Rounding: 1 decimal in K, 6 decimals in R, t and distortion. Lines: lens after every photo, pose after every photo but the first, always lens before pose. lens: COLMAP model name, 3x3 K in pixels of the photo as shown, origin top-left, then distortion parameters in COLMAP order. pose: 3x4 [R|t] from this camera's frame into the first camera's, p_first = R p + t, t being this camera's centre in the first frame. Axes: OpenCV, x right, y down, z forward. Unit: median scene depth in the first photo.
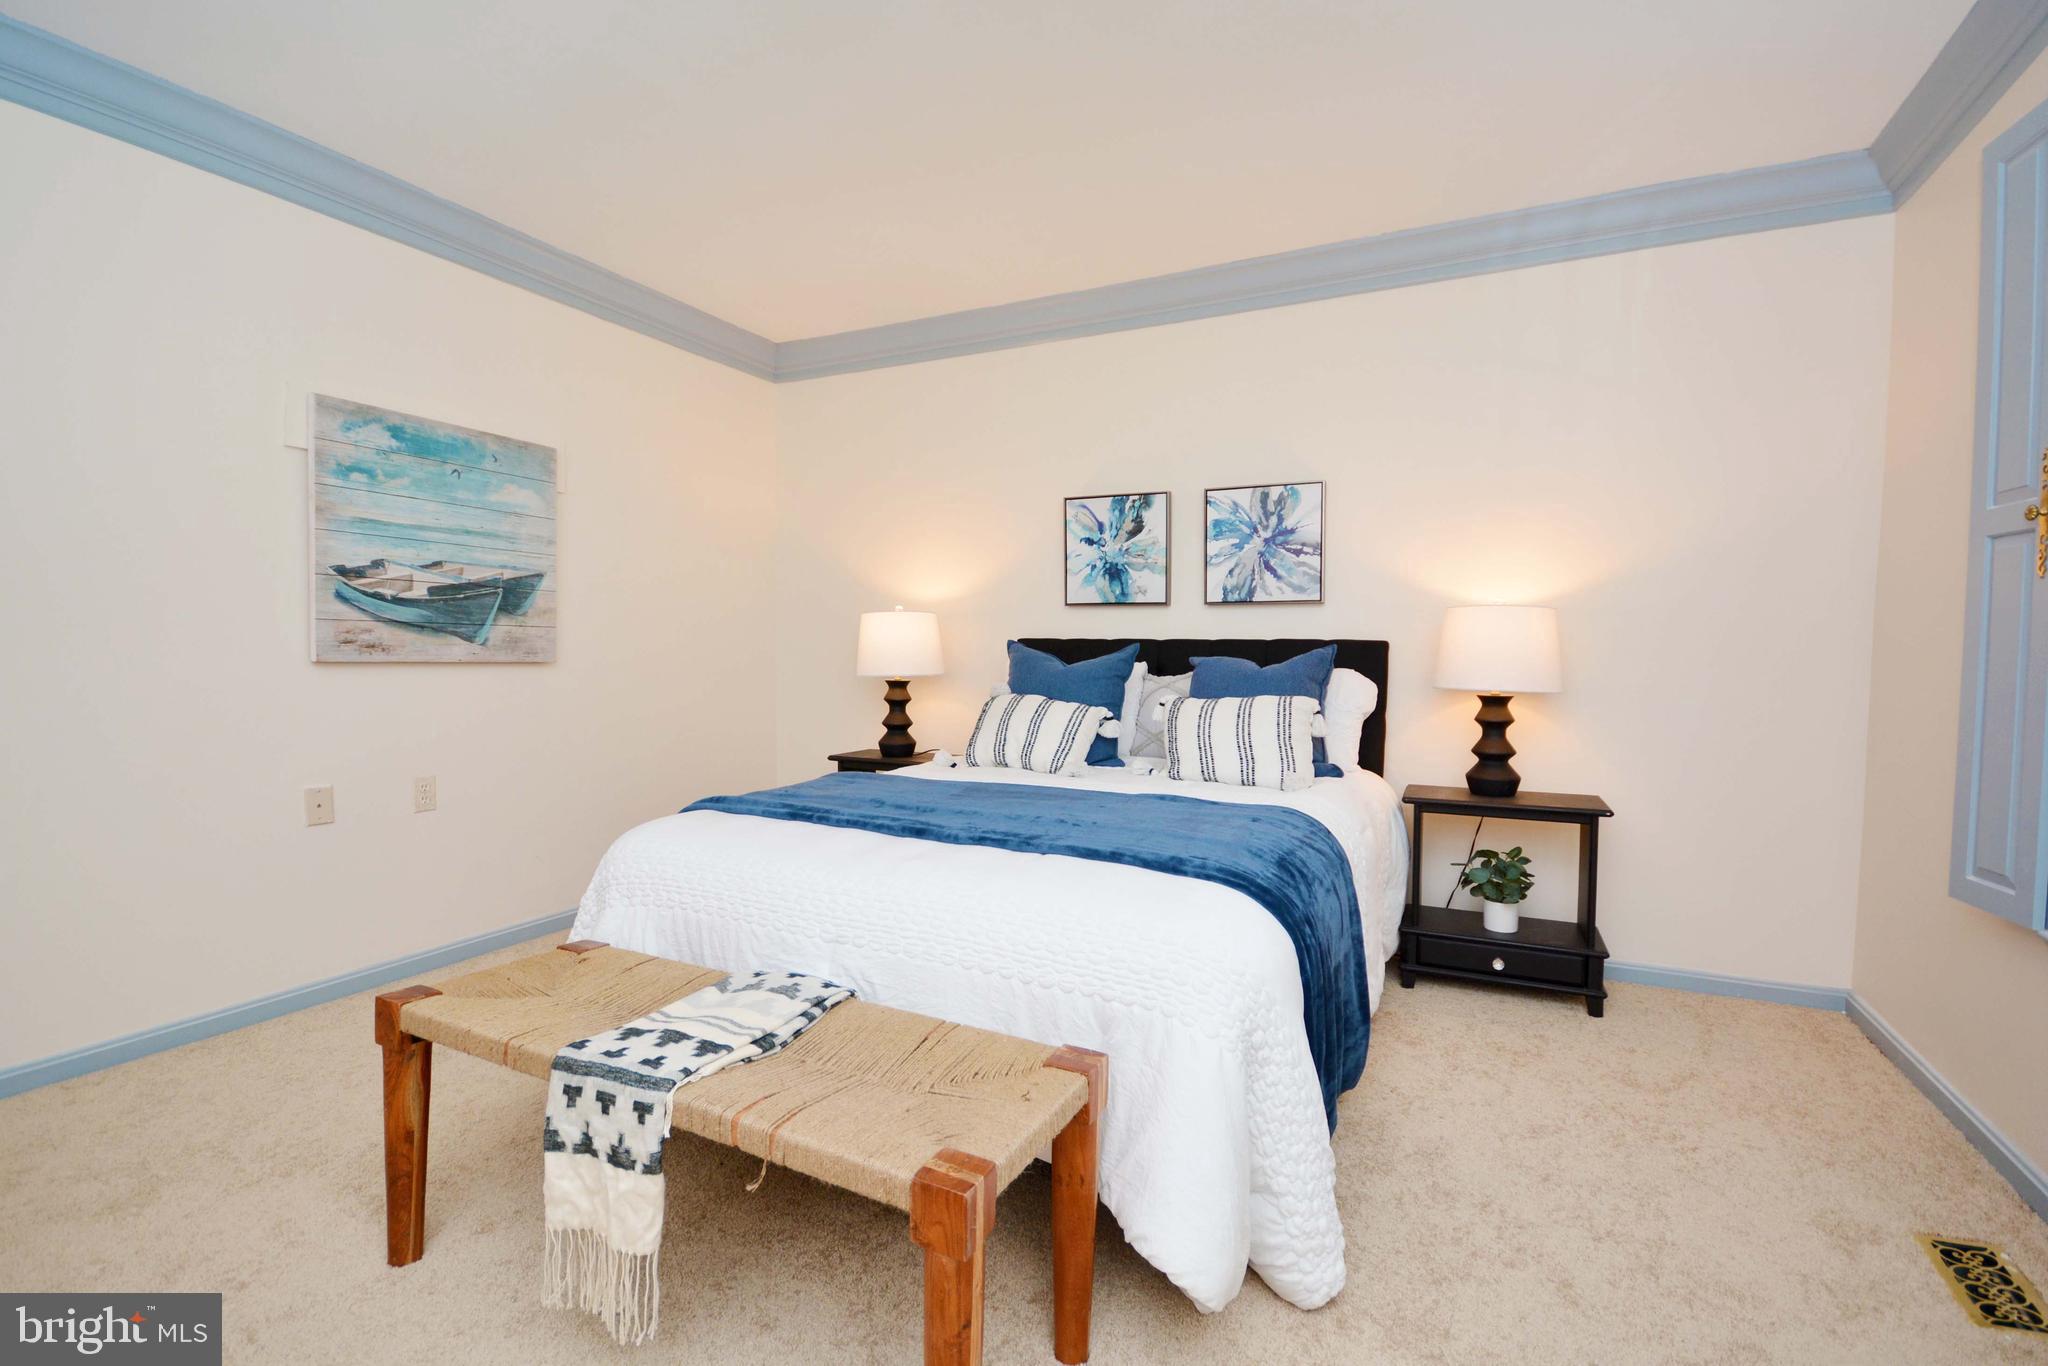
lens RADIAL K [[933.5, 0, 1022.5], [0, 933.5, 701.3], [0, 0, 1]] dist [-0.005116, -0.000504]
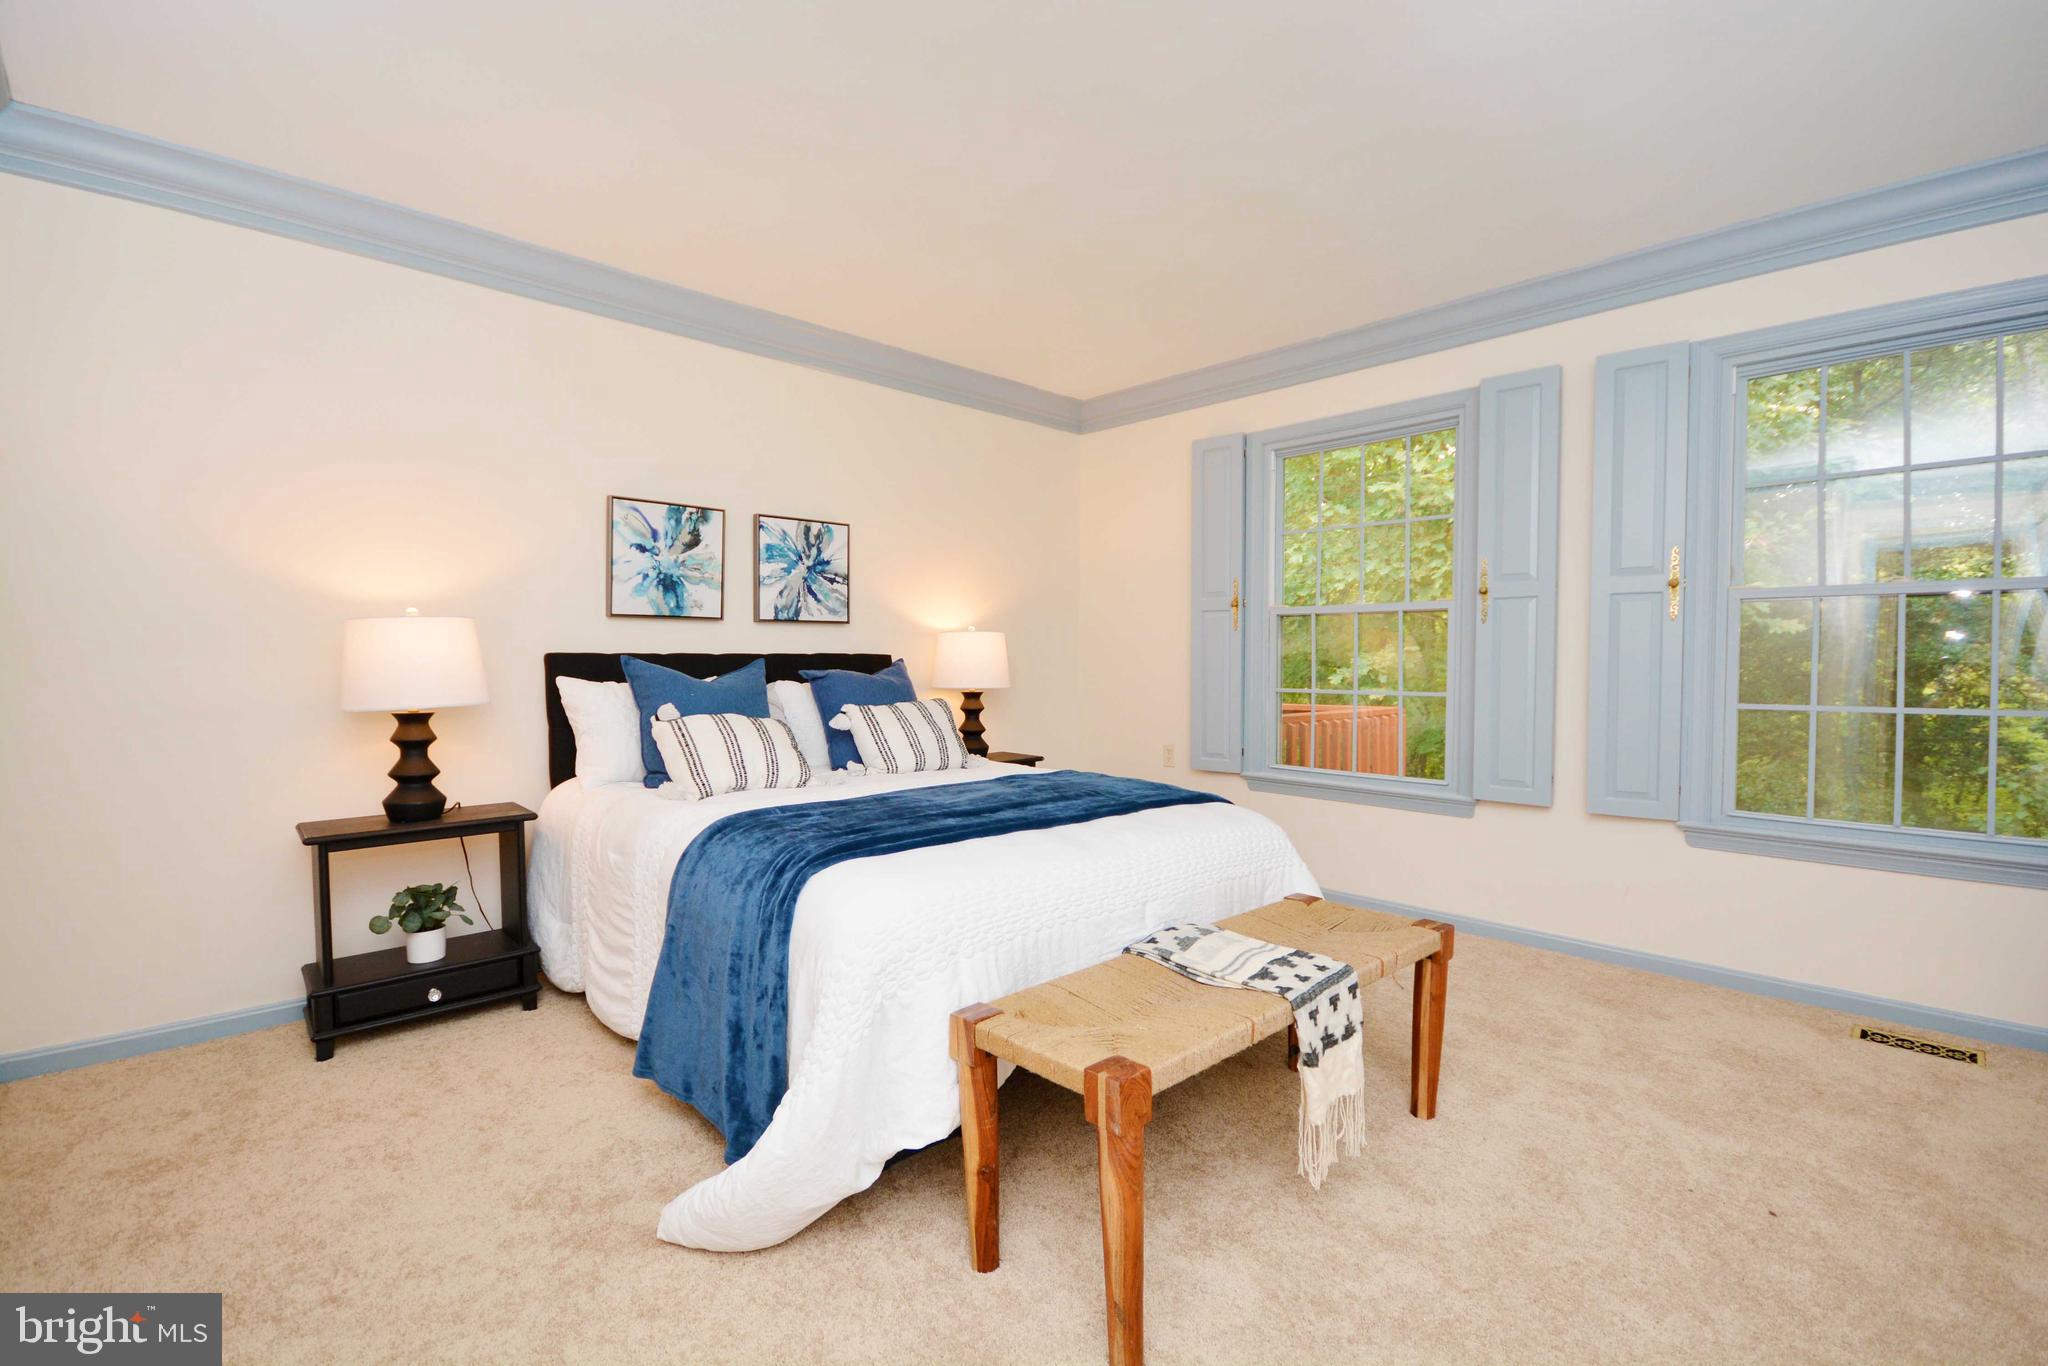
lens RADIAL K [[933.5, 0, 1019.8], [0, 933.5, 669.3], [0, 0, 1]] dist [-0.005116, -0.000504]
pose [[0.340211, -0.014975, 0.940230, -0.686337], [0.063240, 0.997974, -0.006988, -0.022629], [-0.938220, 0.061838, 0.340469, 0.353165]]
